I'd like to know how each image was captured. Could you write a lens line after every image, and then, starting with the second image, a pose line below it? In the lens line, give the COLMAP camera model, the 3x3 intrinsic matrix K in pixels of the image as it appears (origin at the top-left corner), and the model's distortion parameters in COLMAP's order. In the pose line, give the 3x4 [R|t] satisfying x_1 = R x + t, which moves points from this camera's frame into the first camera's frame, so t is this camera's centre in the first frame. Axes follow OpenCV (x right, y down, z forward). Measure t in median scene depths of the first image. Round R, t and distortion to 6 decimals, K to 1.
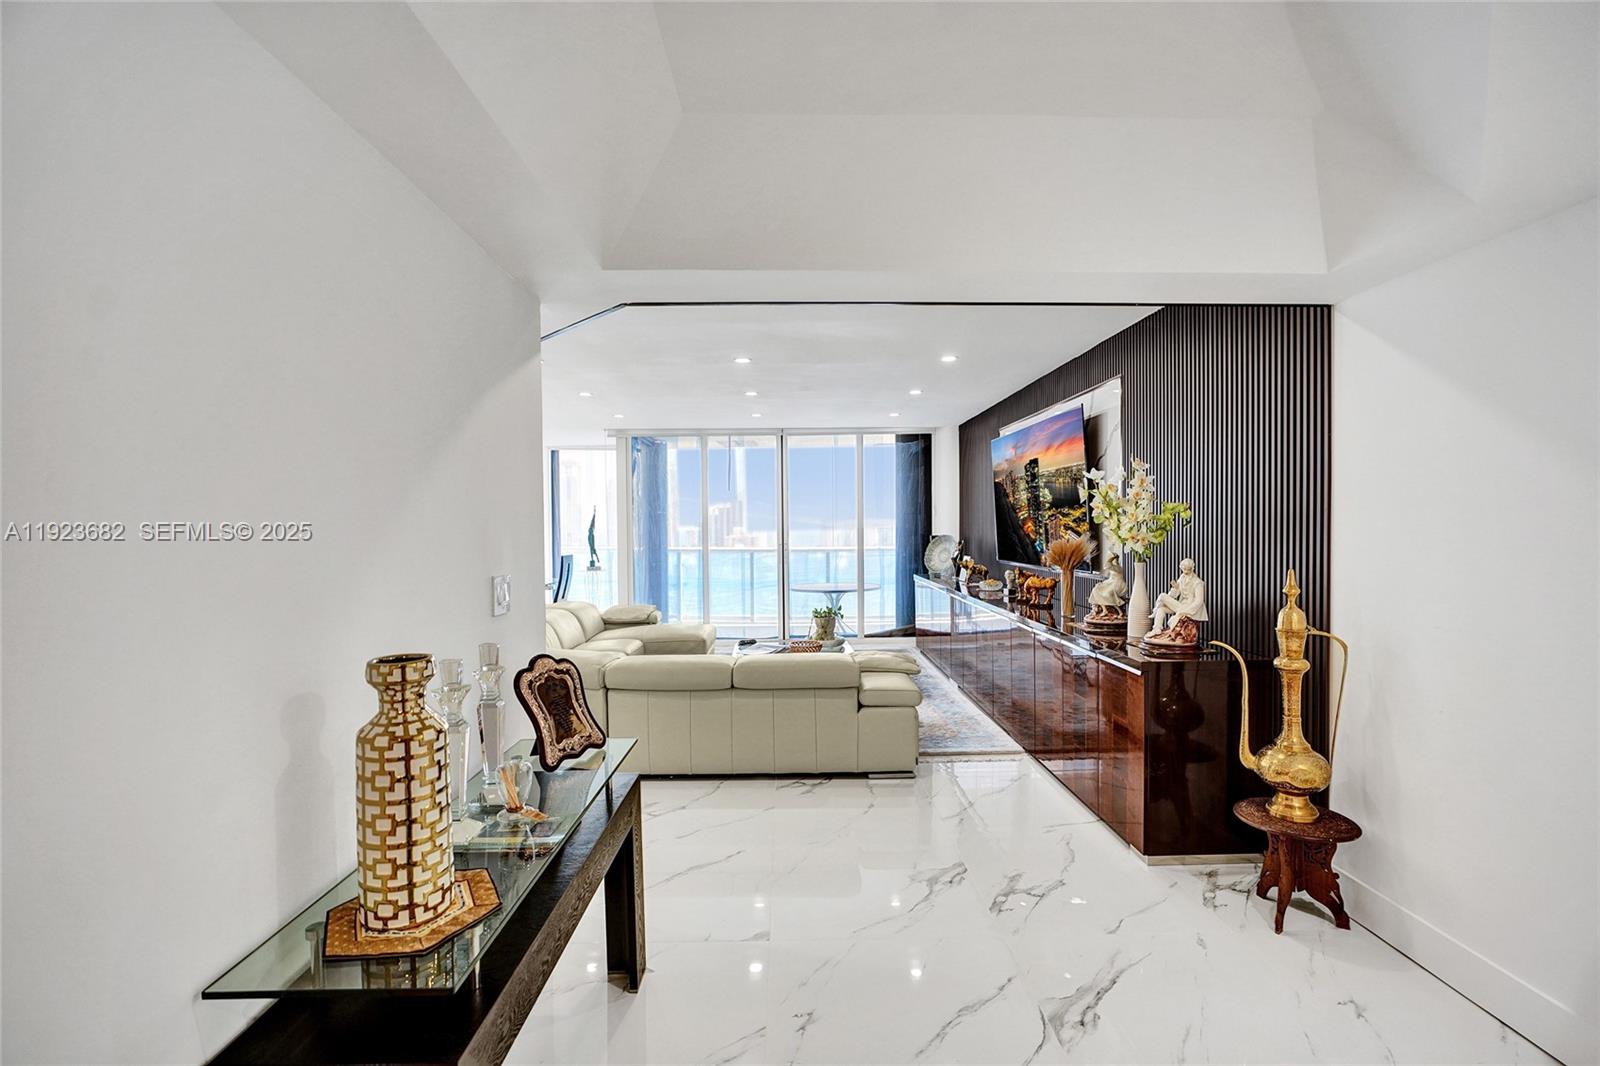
lens RADIAL K [[716.6, 0, 802.1], [0, 716.6, 541.8], [0, 0, 1]] dist [-0.002262, 0.004770]
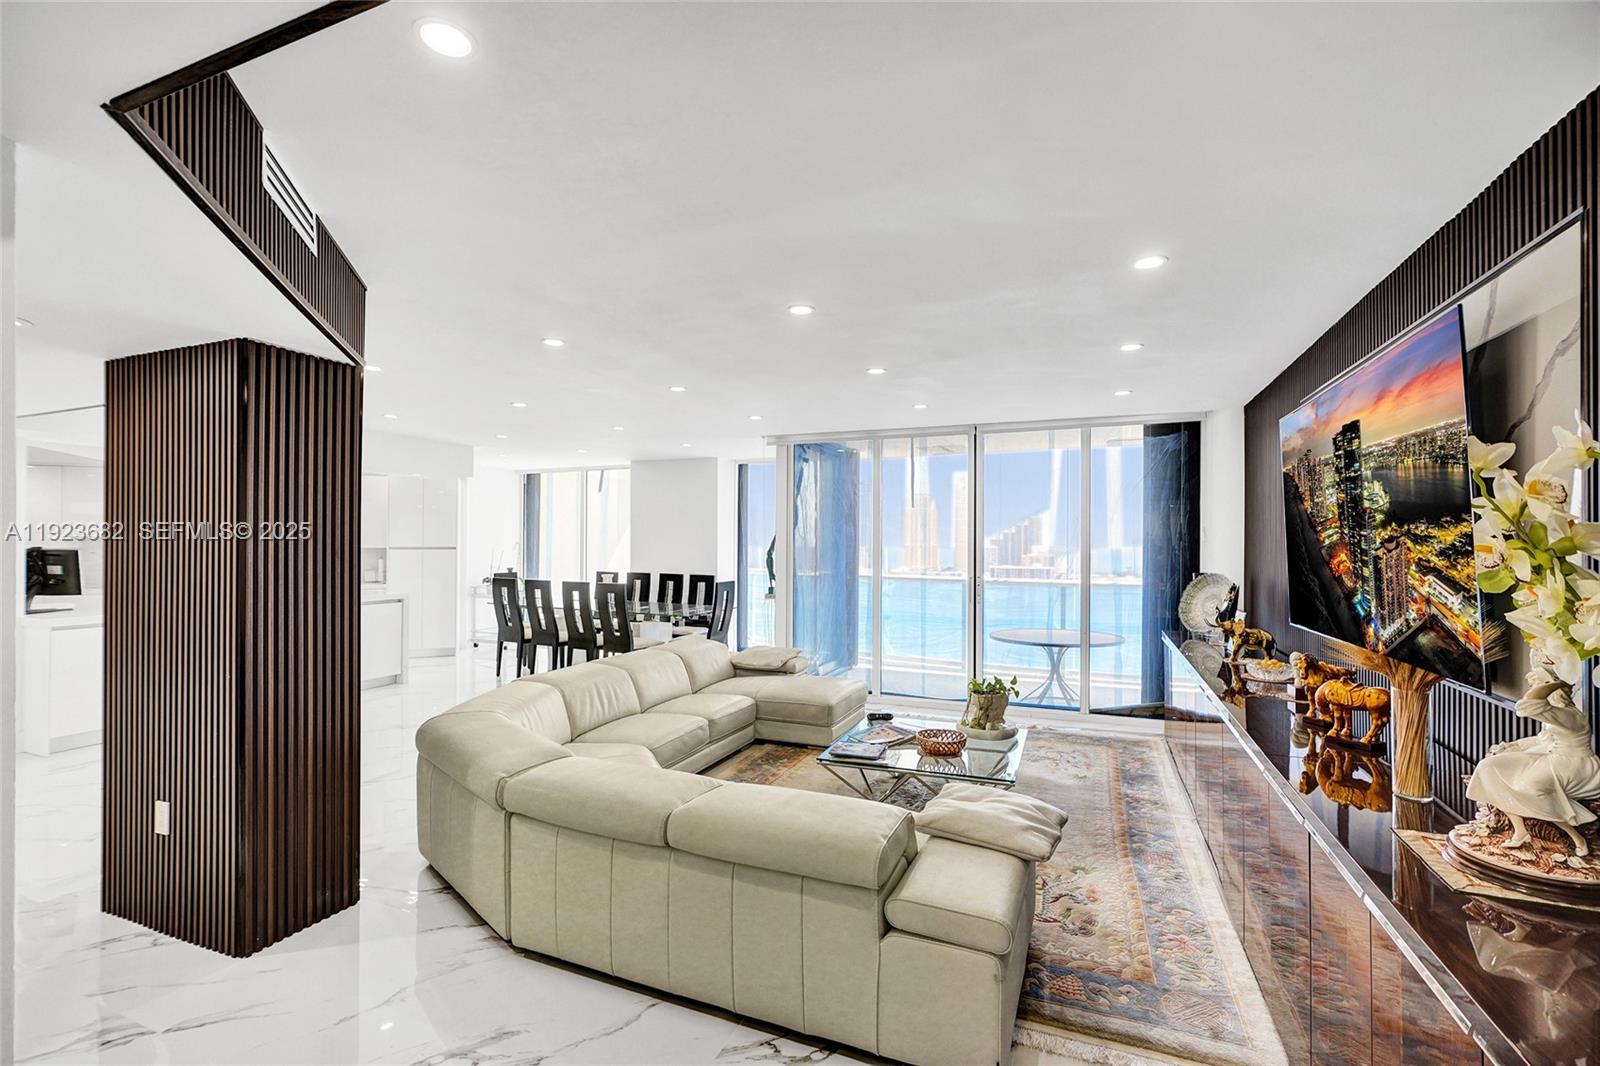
lens RADIAL K [[716.6, 0, 798.4], [0, 716.6, 543.1], [0, 0, 1]] dist [-0.002262, 0.004770]
pose [[0.916856, 0.014995, -0.398937, 0.160812], [-0.023971, 0.999559, -0.017519, -0.024191], [0.398498, 0.025625, 0.916811, 0.360000]]
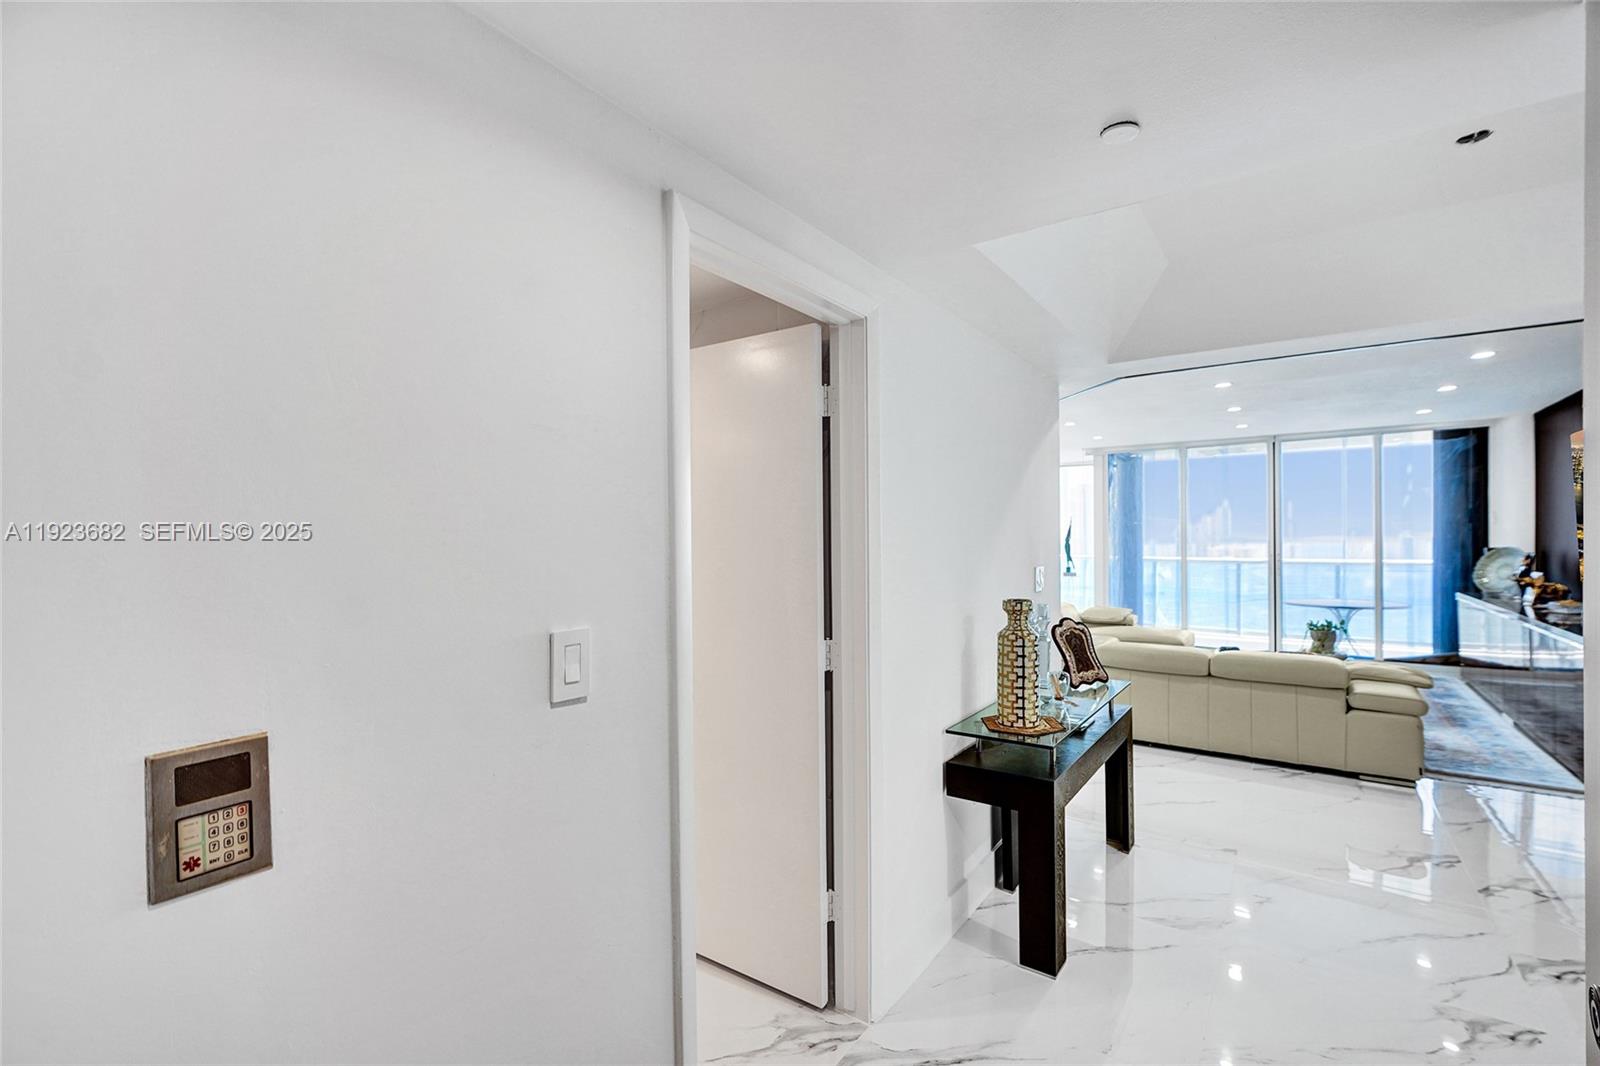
lens RADIAL K [[716.6, 0, 798.4], [0, 716.6, 539.1], [0, 0, 1]] dist [-0.002262, 0.004770]
pose [[0.809255, 0.004503, -0.587440, 0.032153], [-0.014776, 0.999810, -0.012691, 0.004975], [0.587271, 0.018950, 0.809168, -0.236787]]
